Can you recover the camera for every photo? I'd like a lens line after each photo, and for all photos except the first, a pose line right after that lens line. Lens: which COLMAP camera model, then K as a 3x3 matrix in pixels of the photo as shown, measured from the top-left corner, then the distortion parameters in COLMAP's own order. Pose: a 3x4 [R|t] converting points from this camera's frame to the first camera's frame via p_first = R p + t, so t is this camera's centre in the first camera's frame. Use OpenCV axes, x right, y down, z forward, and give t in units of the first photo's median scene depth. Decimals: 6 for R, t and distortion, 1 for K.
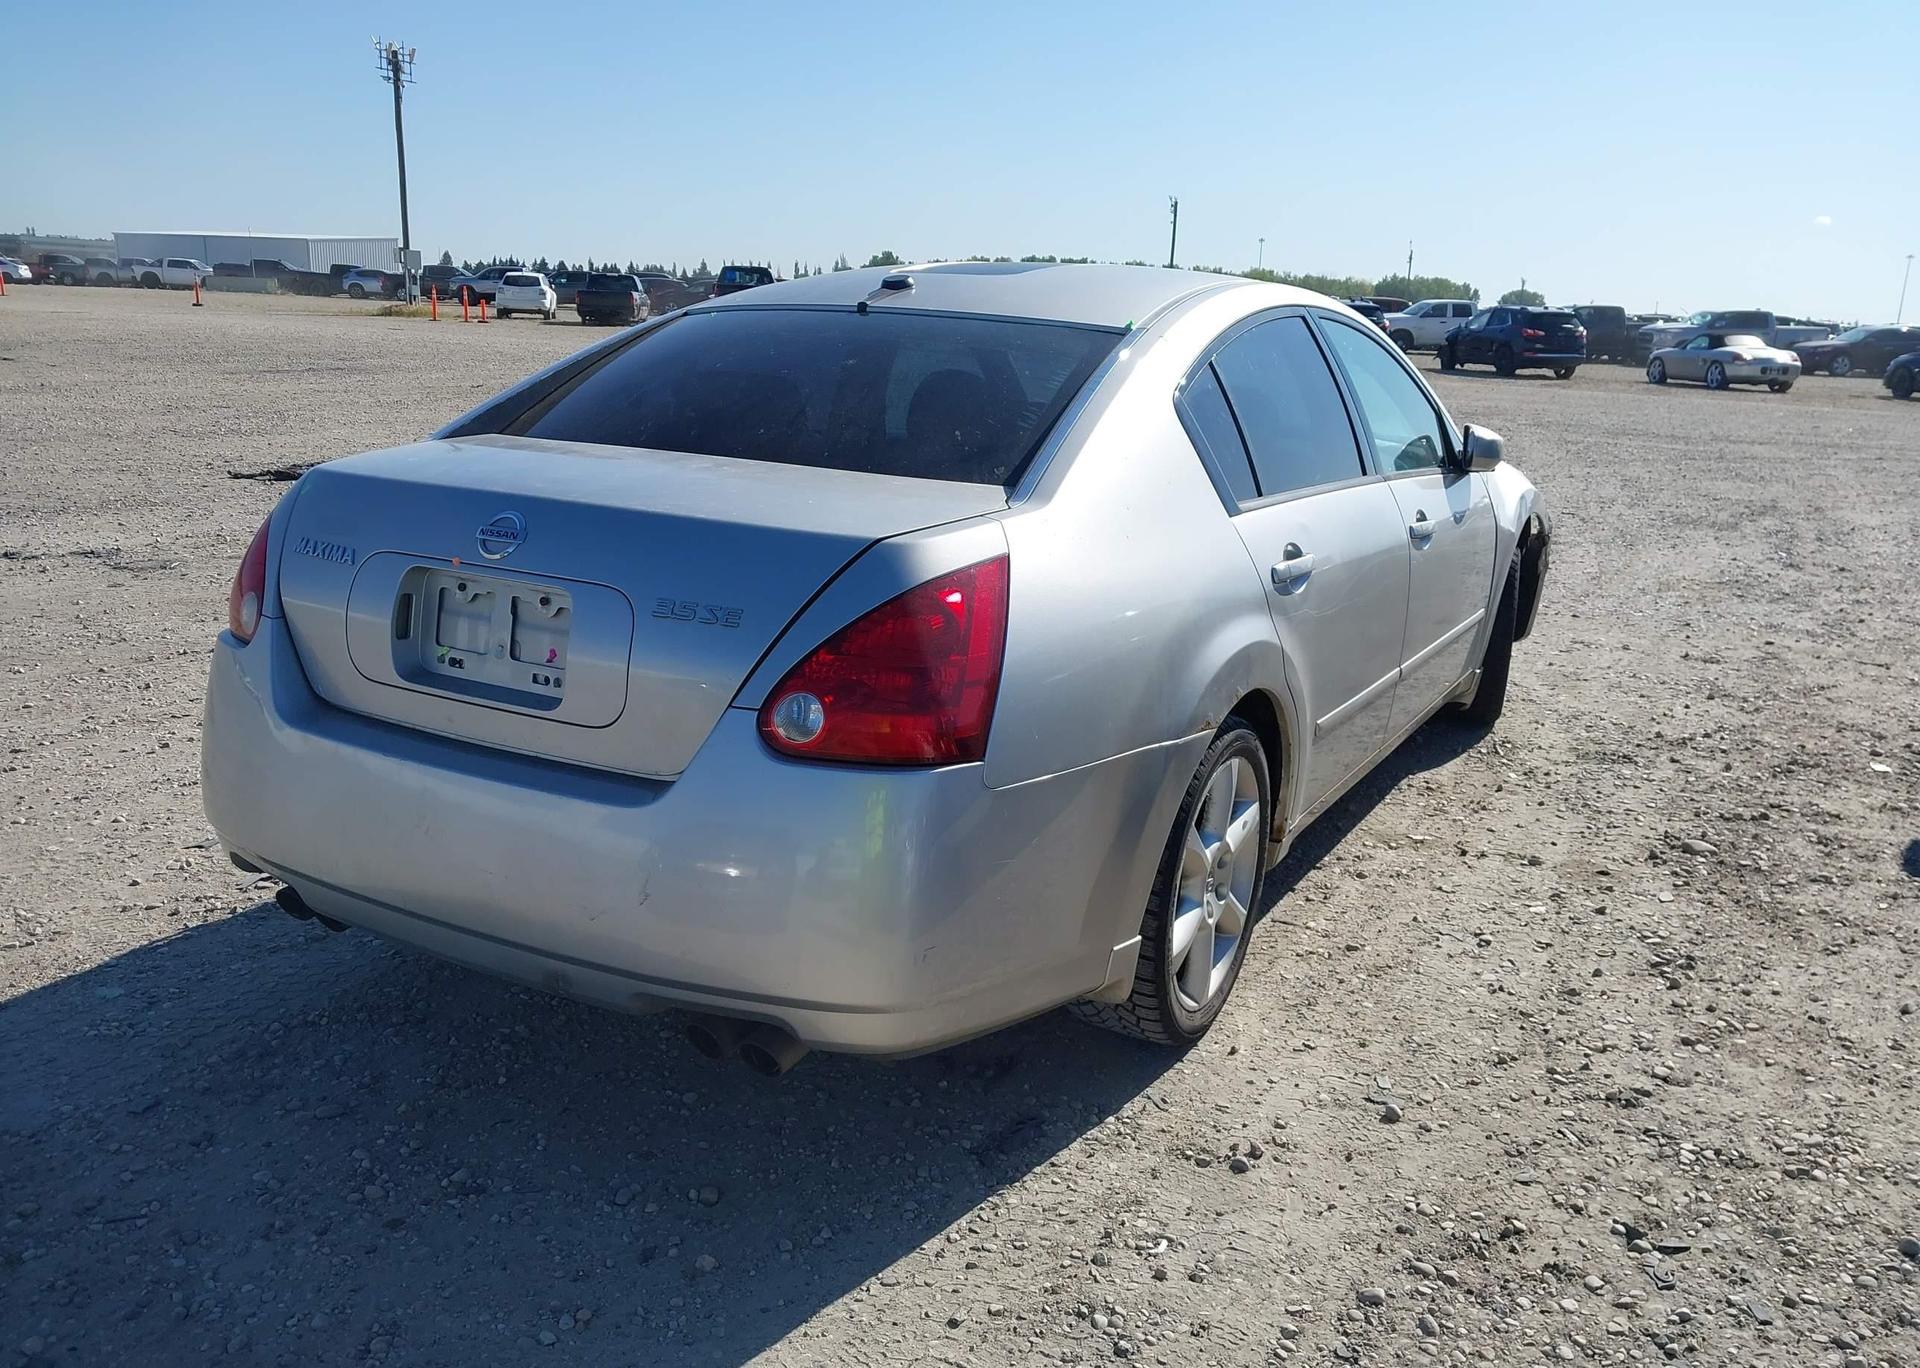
lens RADIAL K [[1478.5, 0, 993.2], [0, 1478.5, 689.6], [0, 0, 1]] dist [0.010949, -0.010002]
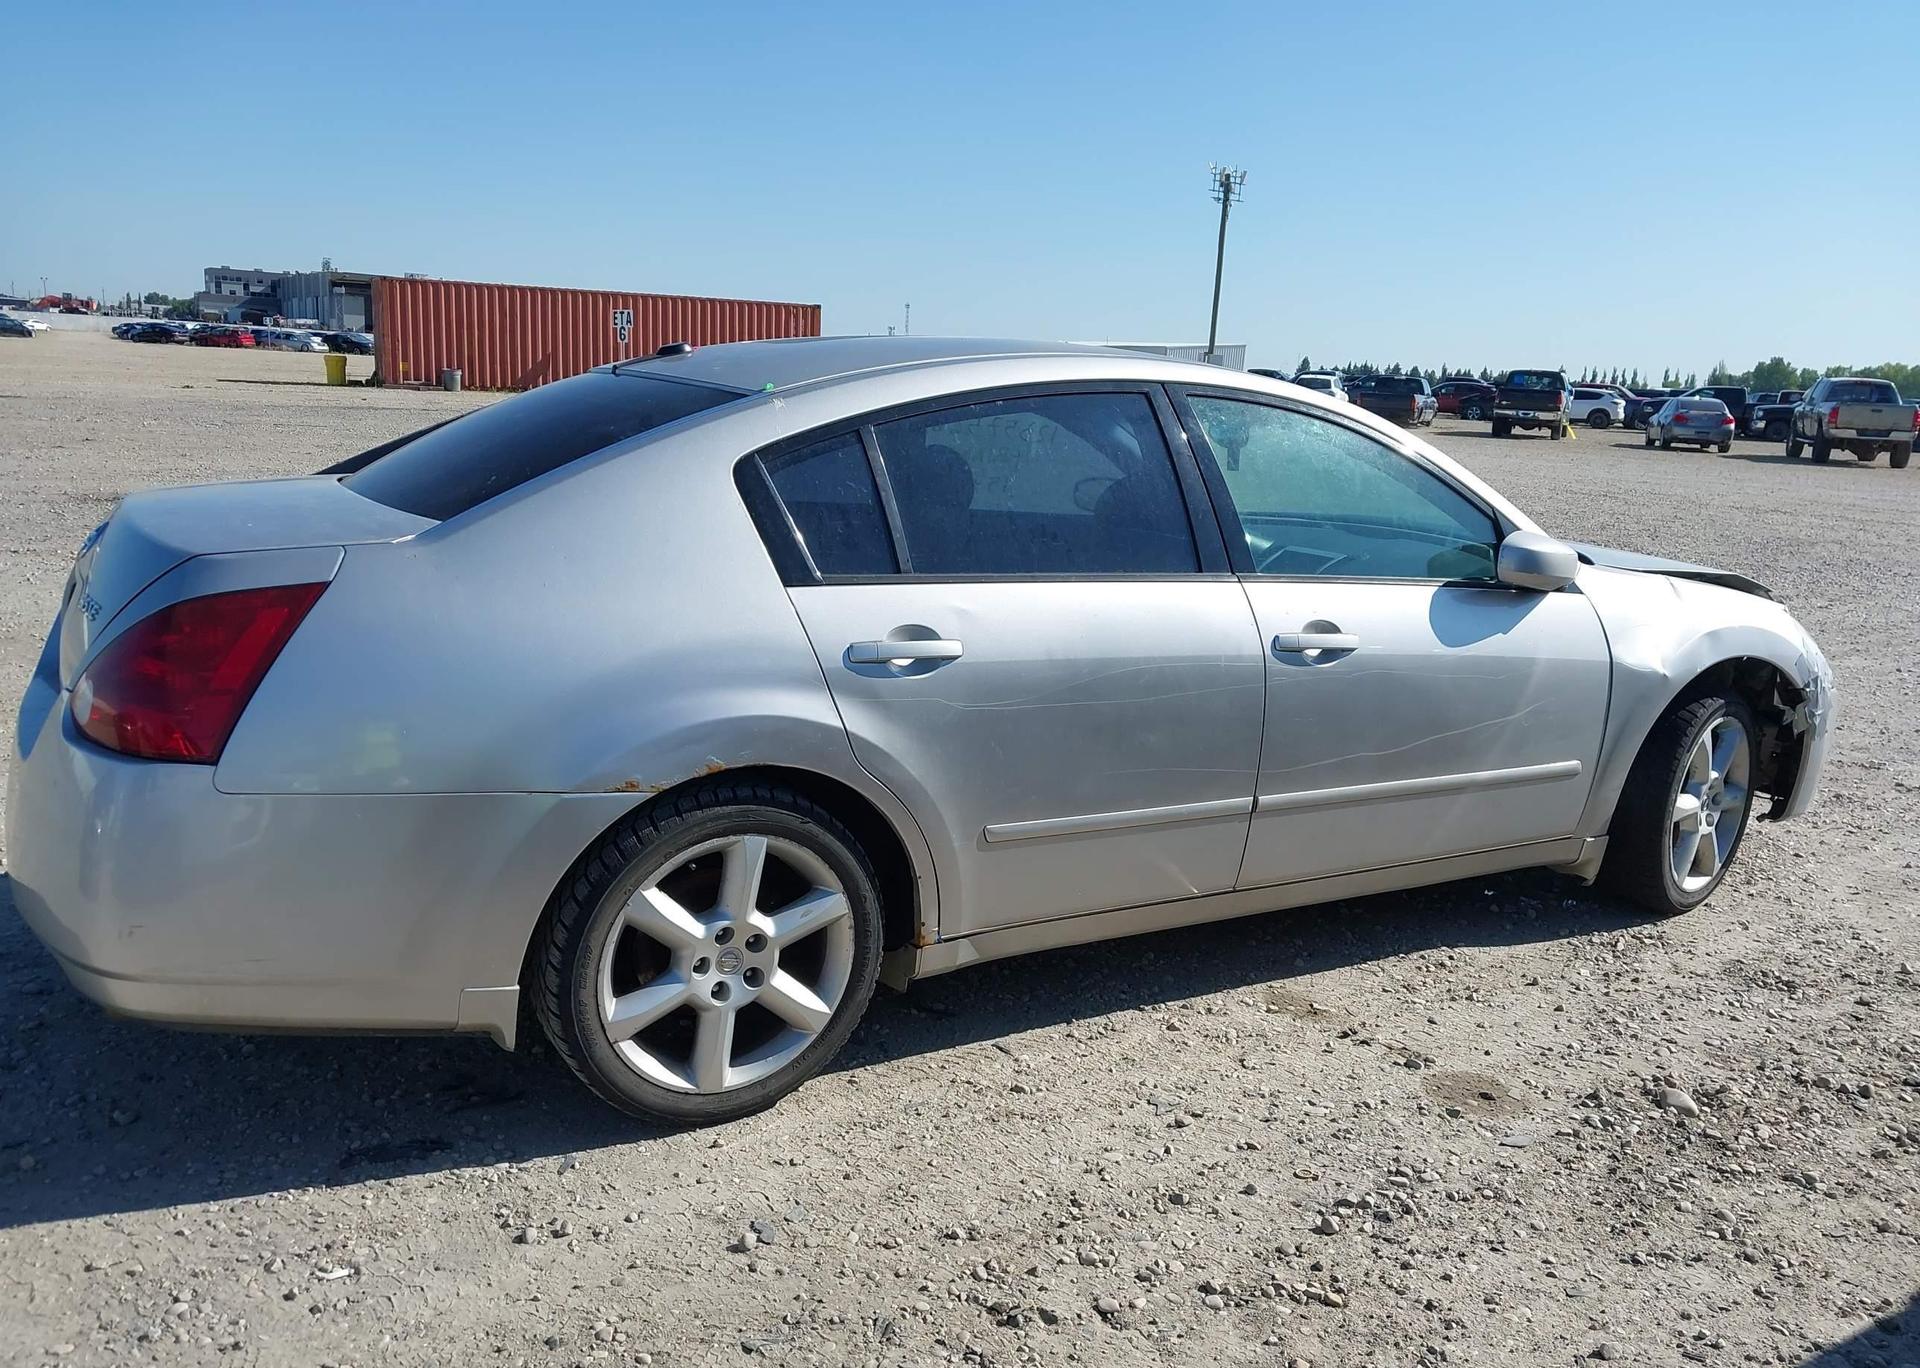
lens RADIAL K [[1478.5, 0, 993.2], [0, 1478.5, 689.6], [0, 0, 1]] dist [0.010949, -0.010002]
pose [[0.867059, 0.109659, -0.485988, 0.744545], [-0.141414, 0.989525, -0.029021, -0.041436], [0.477715, 0.093889, 0.873484, 0.229418]]
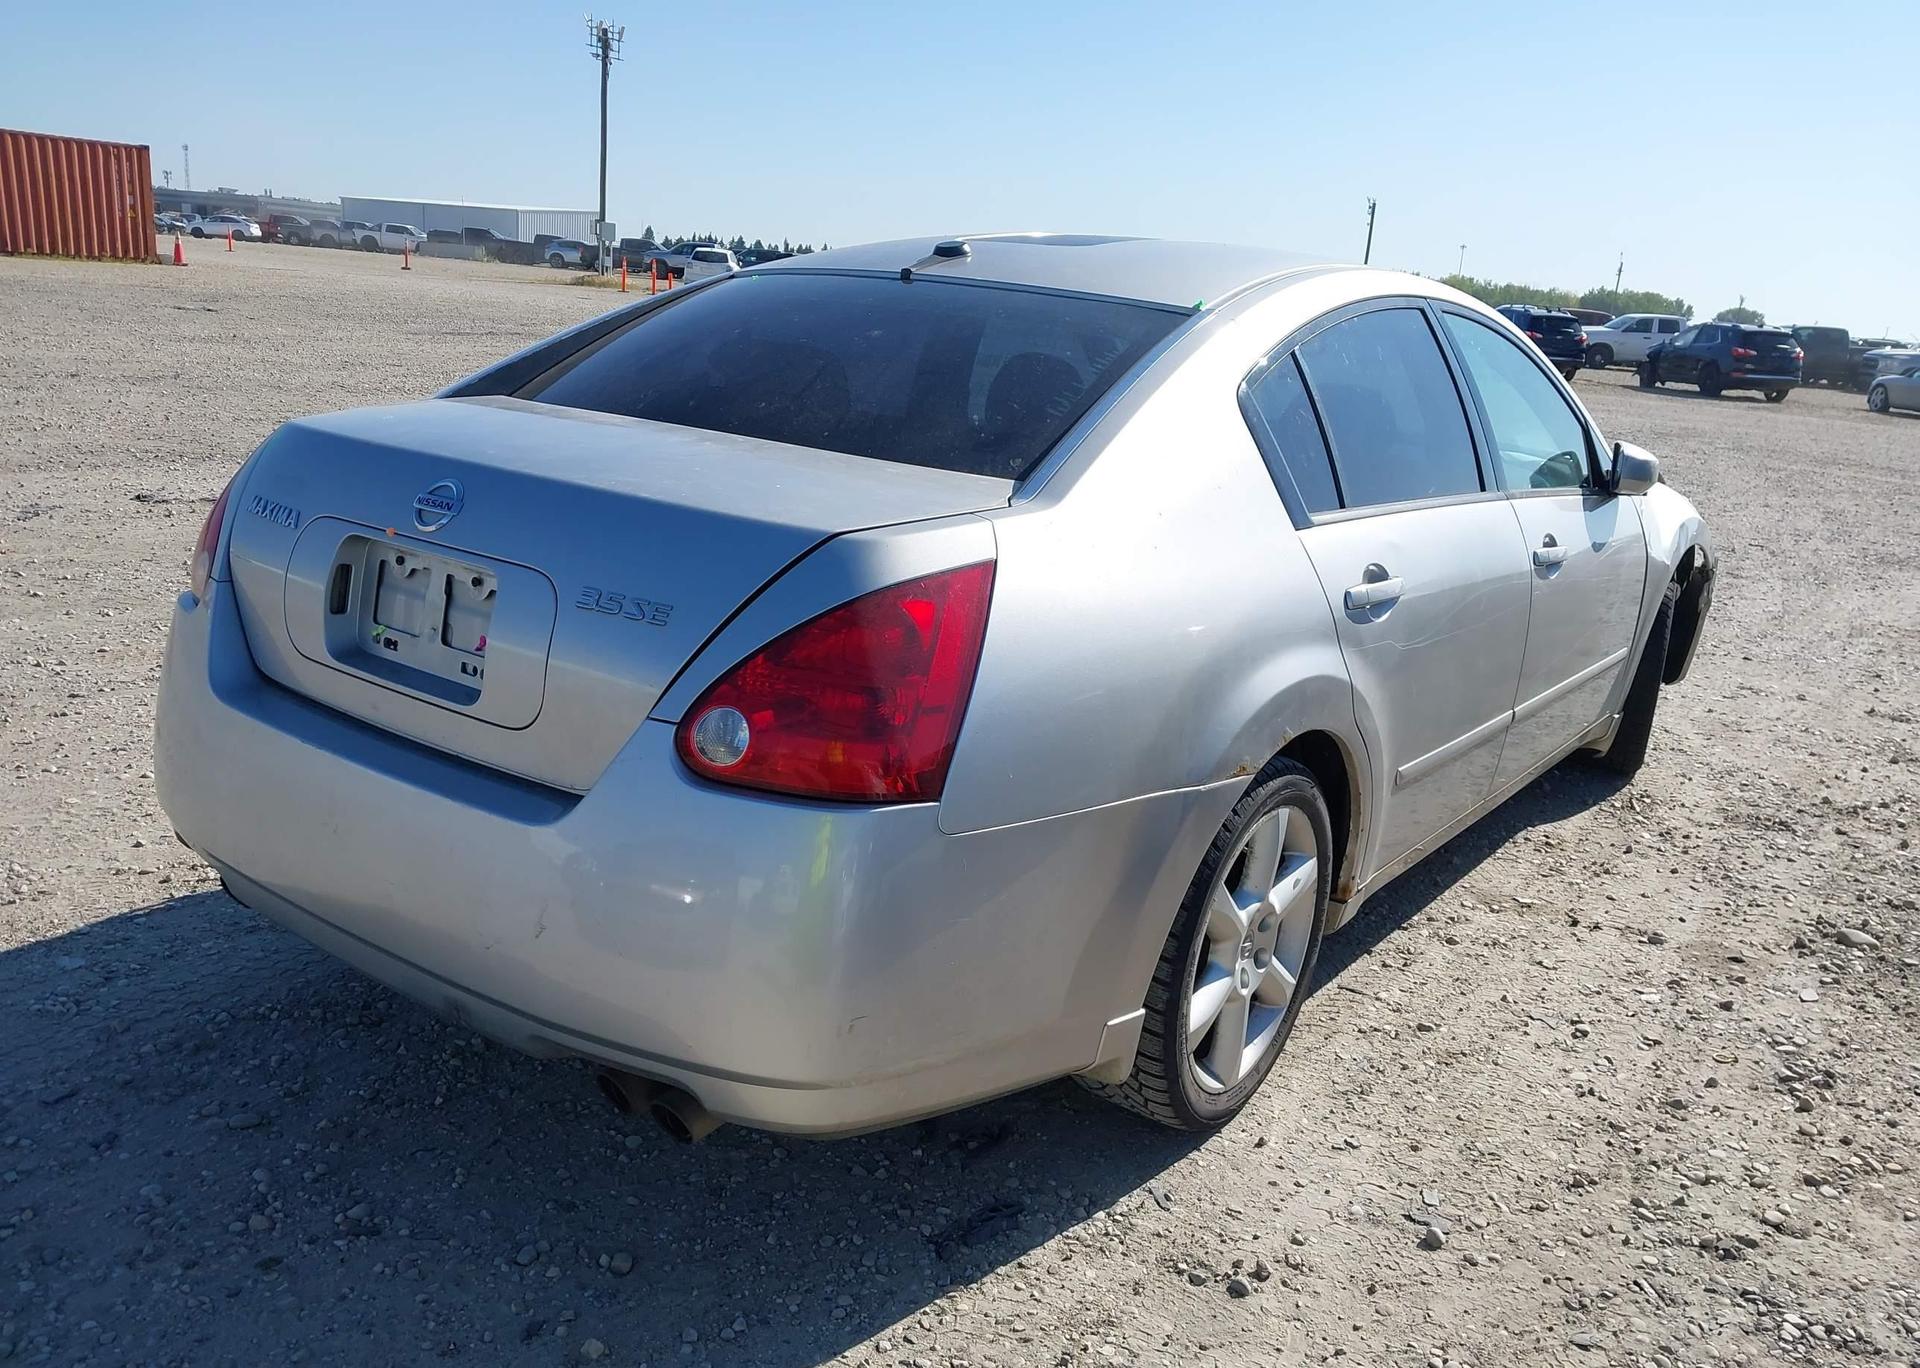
lens RADIAL K [[1489.3, 0, 997.5], [0, 1489.3, 681.3], [0, 0, 1]] dist [0.003656, 0.000591]
pose [[0.992513, 0.067377, -0.101877, 0.078042], [-0.067502, 0.997717, 0.002218, -0.017751], [0.101794, 0.004676, 0.994795, 0.108447]]
